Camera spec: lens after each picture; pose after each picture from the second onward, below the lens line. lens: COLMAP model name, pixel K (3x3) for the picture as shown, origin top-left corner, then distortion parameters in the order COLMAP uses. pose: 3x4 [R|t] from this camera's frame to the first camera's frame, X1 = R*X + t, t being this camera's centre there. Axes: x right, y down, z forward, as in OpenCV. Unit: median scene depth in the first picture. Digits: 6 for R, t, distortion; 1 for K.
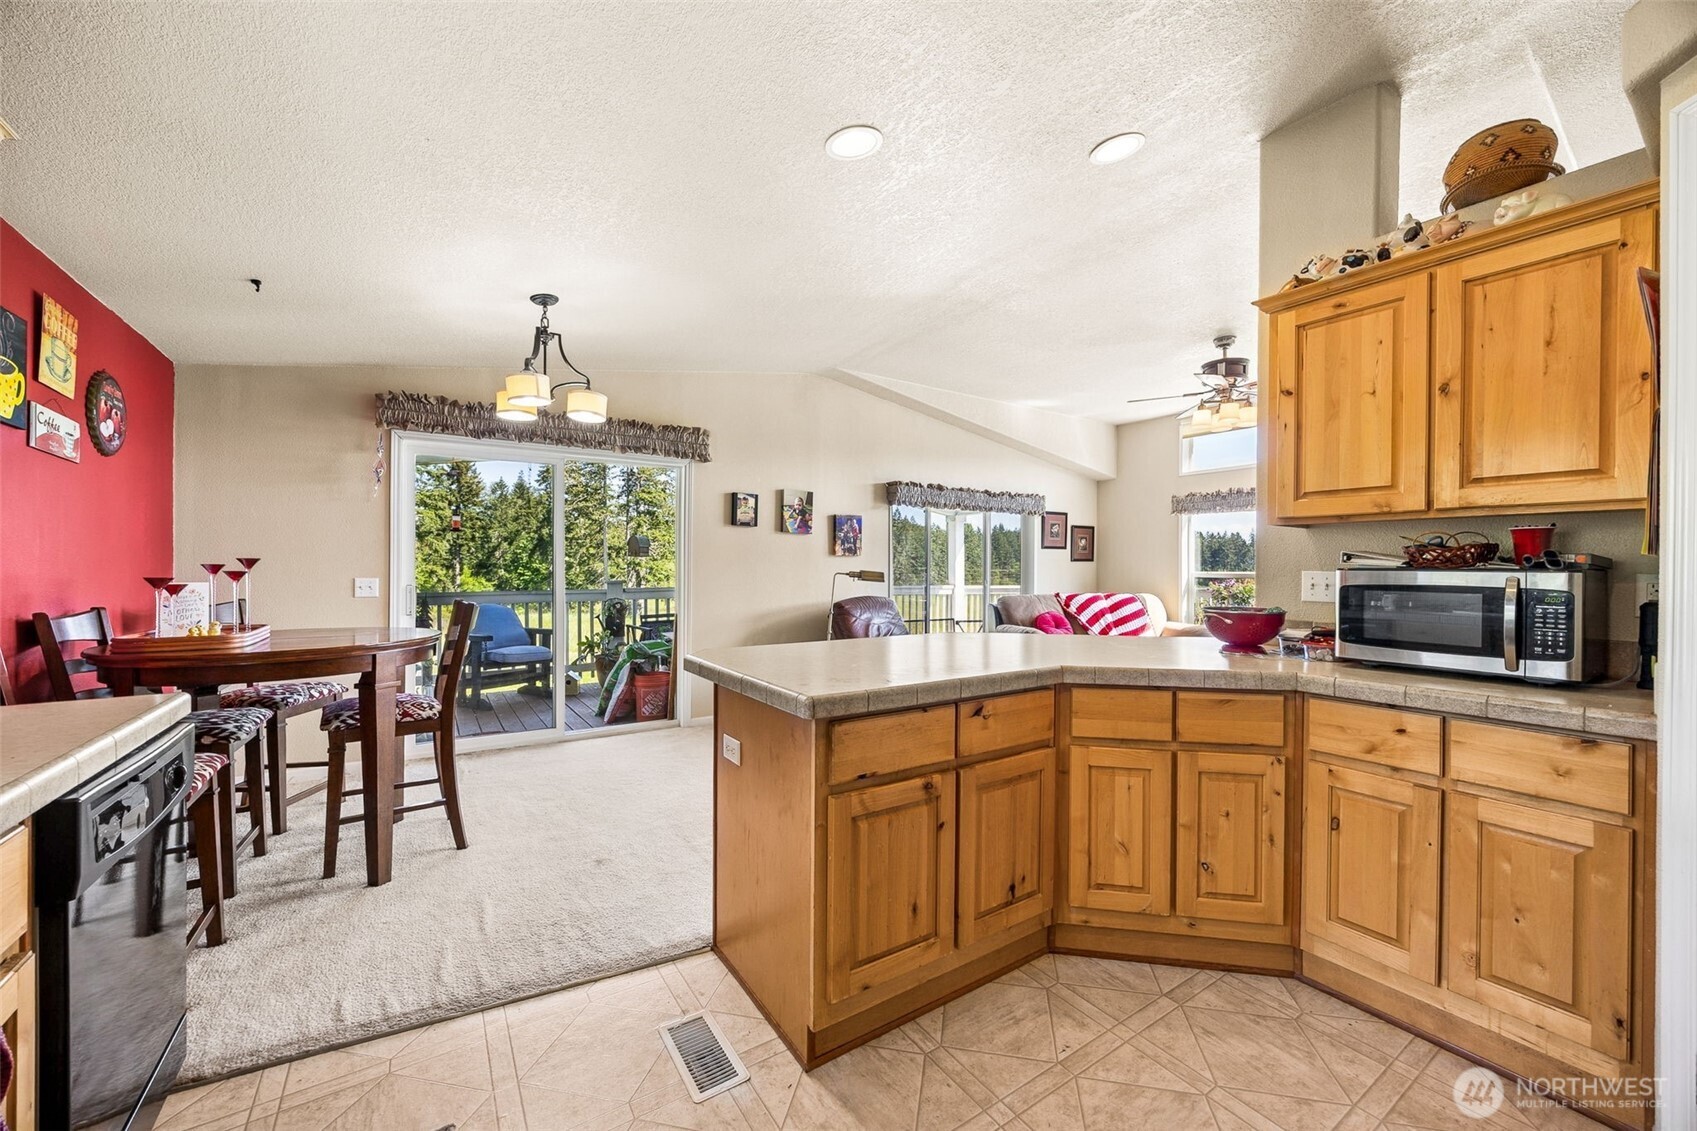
lens RADIAL K [[663.1, 0, 851.8], [0, 663.1, 560.6], [0, 0, 1]] dist [-0.000156, 0.000029]
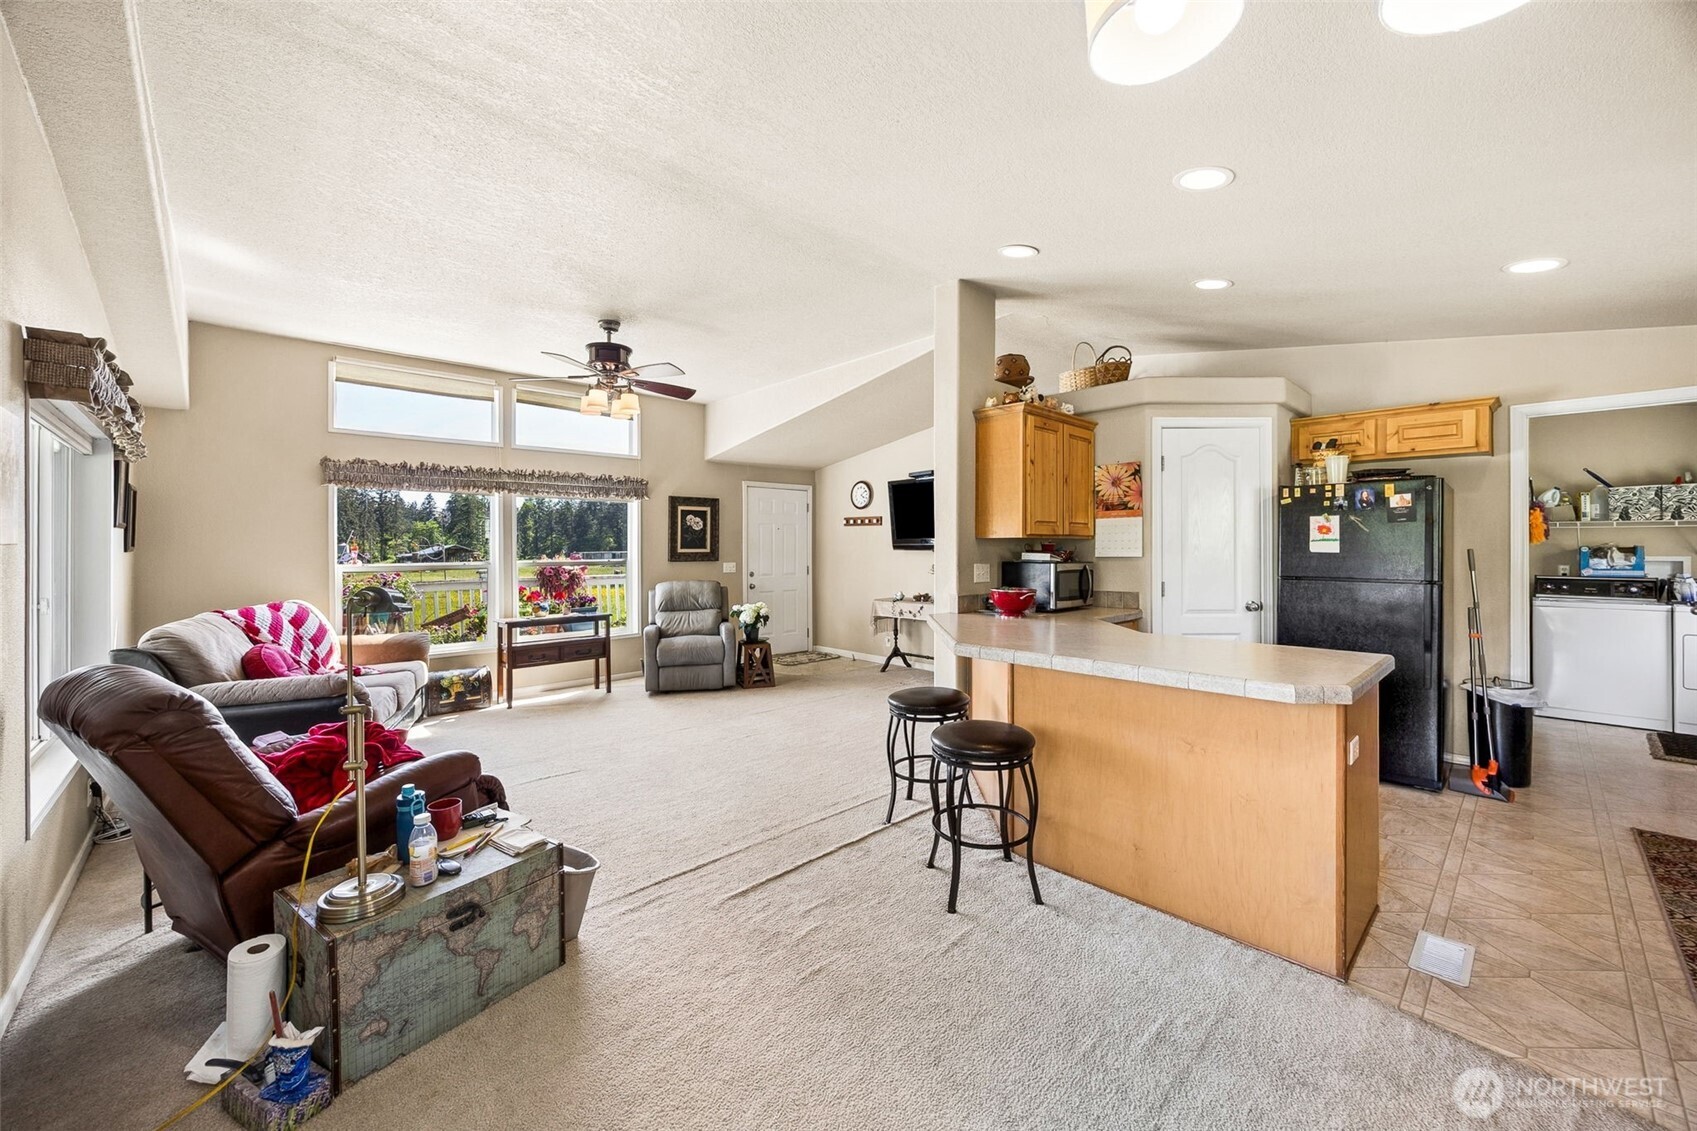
lens RADIAL K [[663.1, 0, 851.8], [0, 663.1, 560.6], [0, 0, 1]] dist [-0.000156, 0.000029]
pose [[-0.160878, -0.025391, 0.986648, -0.310519], [-0.008243, 0.999669, 0.024382, -0.010438], [-0.986940, -0.004211, -0.161034, 0.568455]]
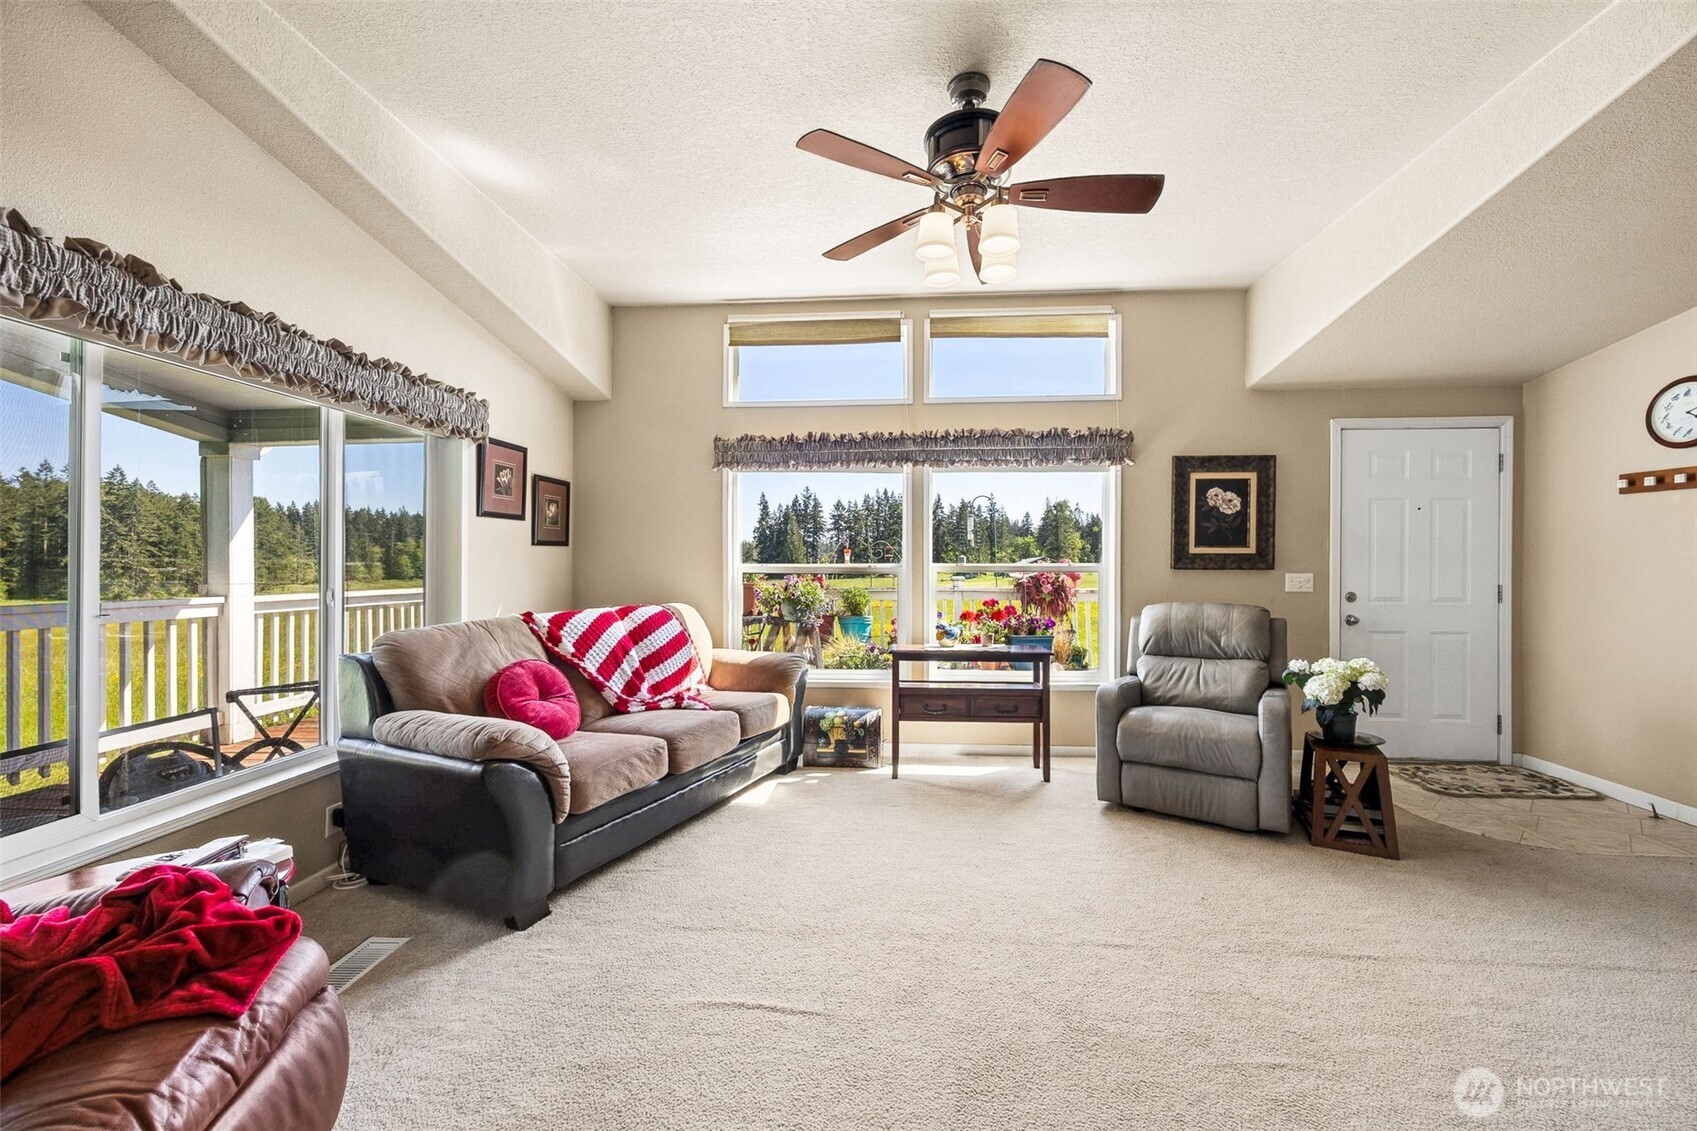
lens RADIAL K [[663.1, 0, 851.8], [0, 663.1, 560.6], [0, 0, 1]] dist [-0.000156, 0.000029]
pose [[0.620556, -0.004401, 0.784150, 0.090799], [-0.007681, 0.999902, 0.011691, 0.005873], [-0.784125, -0.013278, 0.620461, 0.537722]]
